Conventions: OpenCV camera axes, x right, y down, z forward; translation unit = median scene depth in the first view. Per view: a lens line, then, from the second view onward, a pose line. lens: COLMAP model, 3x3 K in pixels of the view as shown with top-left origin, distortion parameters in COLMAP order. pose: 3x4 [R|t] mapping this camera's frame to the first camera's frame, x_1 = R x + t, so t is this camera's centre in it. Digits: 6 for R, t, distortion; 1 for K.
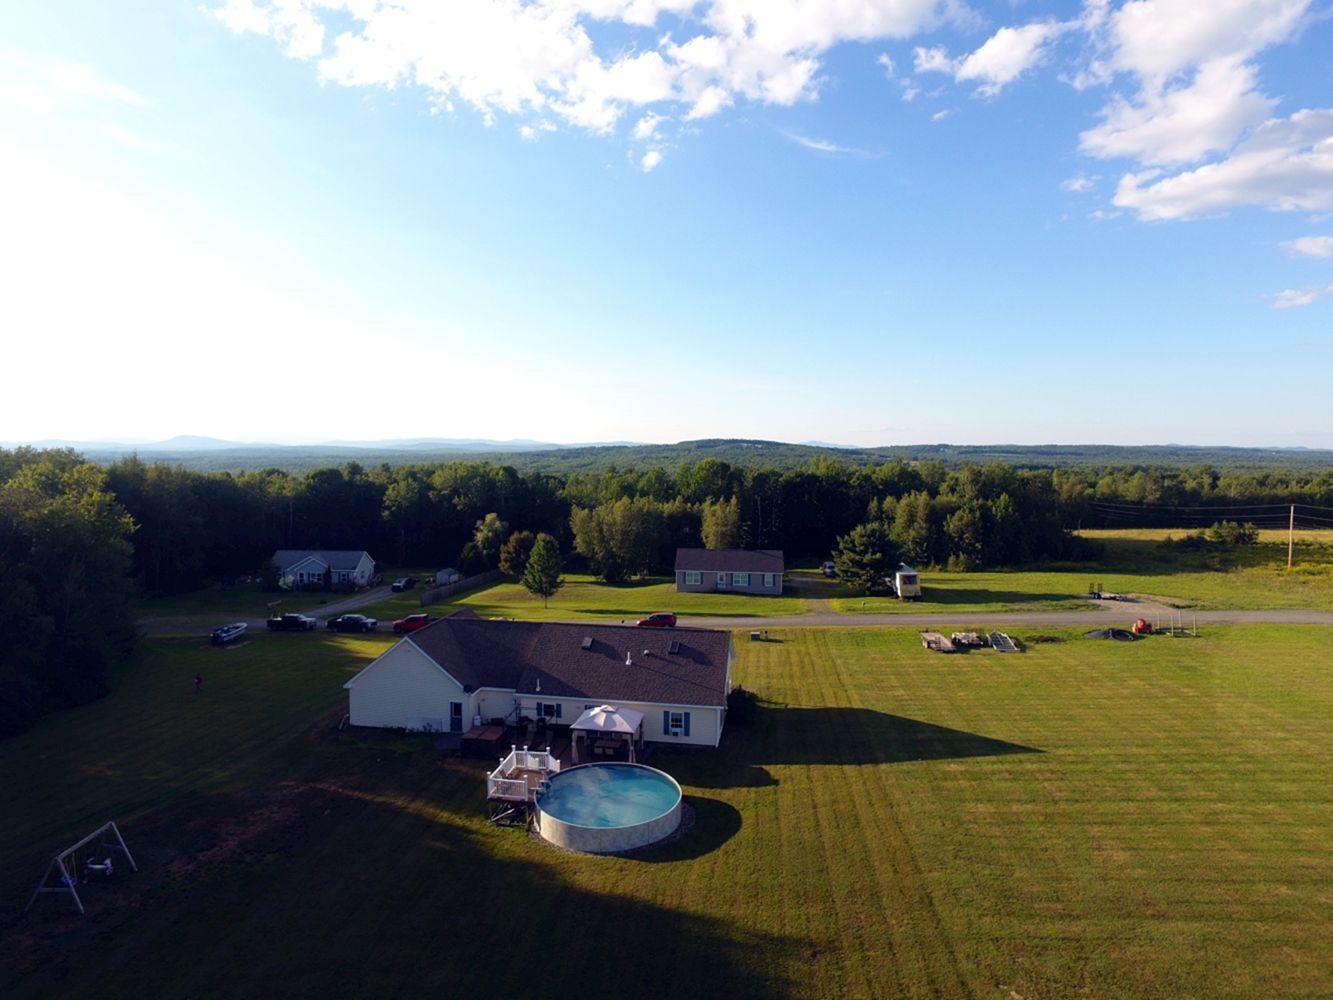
lens RADIAL K [[772.7, 0, 663.0], [0, 772.7, 488.8], [0, 0, 1]] dist [-0.008381, 0.011036]
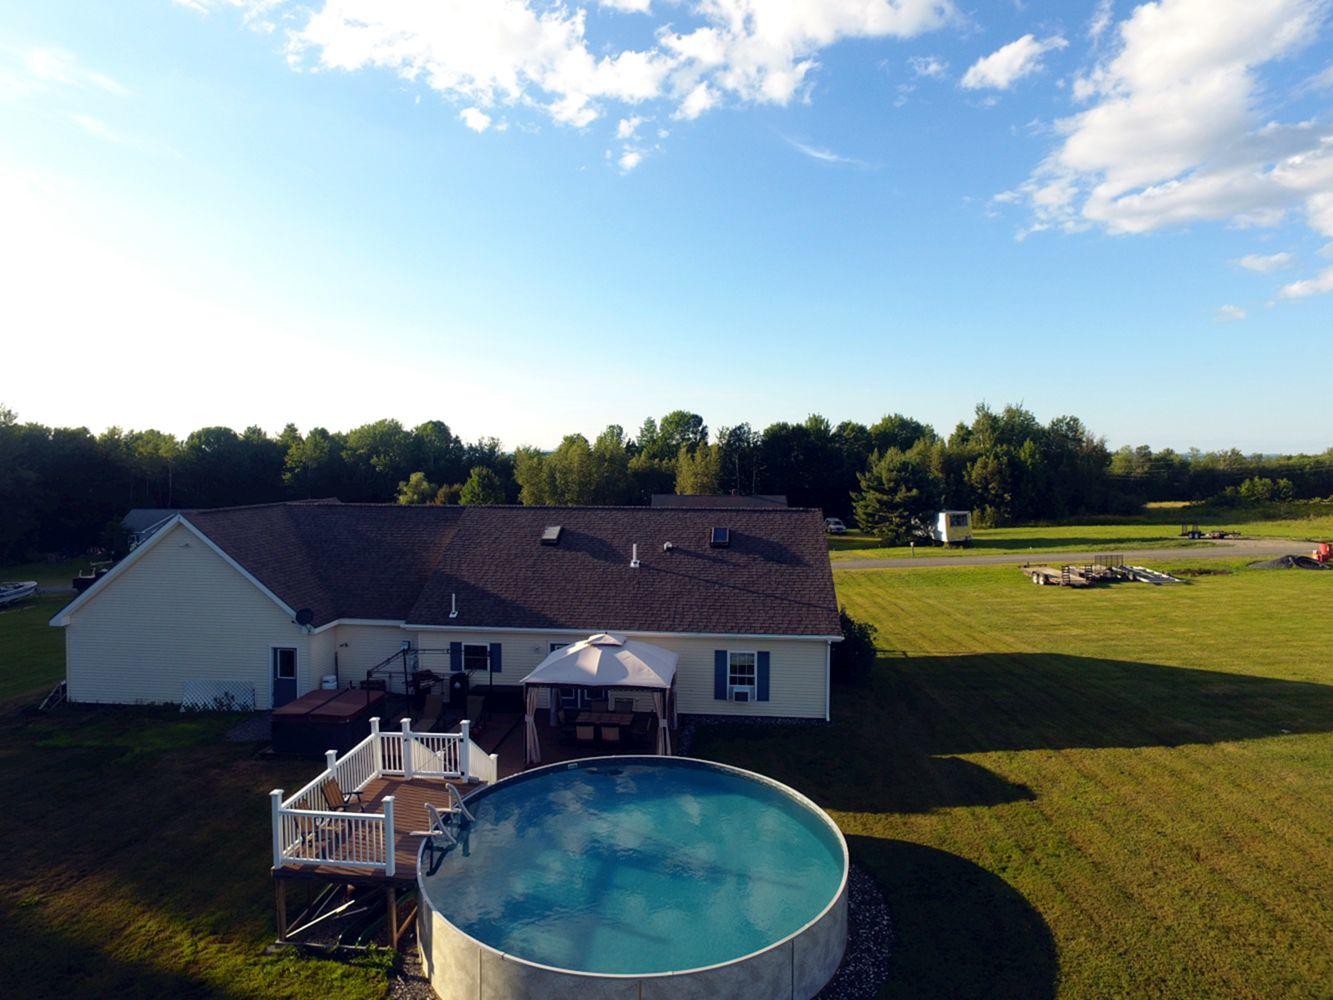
lens RADIAL K [[772.7, 0, 663.0], [0, 772.7, 488.8], [0, 0, 1]] dist [-0.008381, 0.011036]
pose [[0.997353, -0.005088, 0.072527, -0.062138], [0.005791, 0.999938, -0.009483, 0.178348], [-0.072475, 0.009878, 0.997321, 0.484450]]
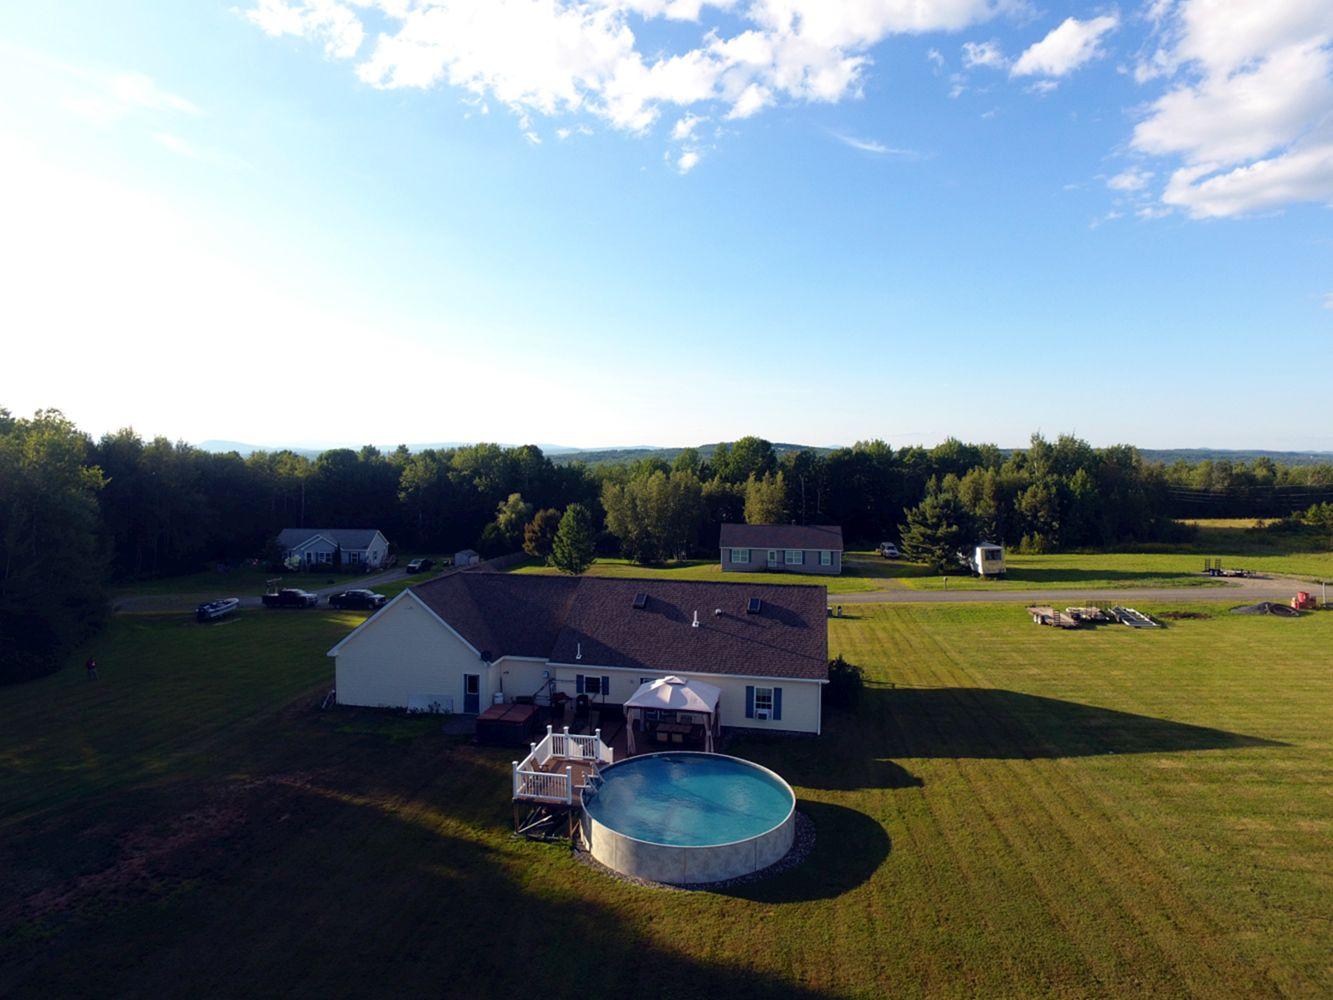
lens RADIAL K [[772.7, 0, 663.0], [0, 772.7, 488.8], [0, 0, 1]] dist [-0.008381, 0.011036]
pose [[0.999617, 0.000414, -0.027689, -0.055145], [-0.000573, 0.999983, -0.005744, 0.094289], [0.027686, 0.005758, 0.999600, 0.232060]]
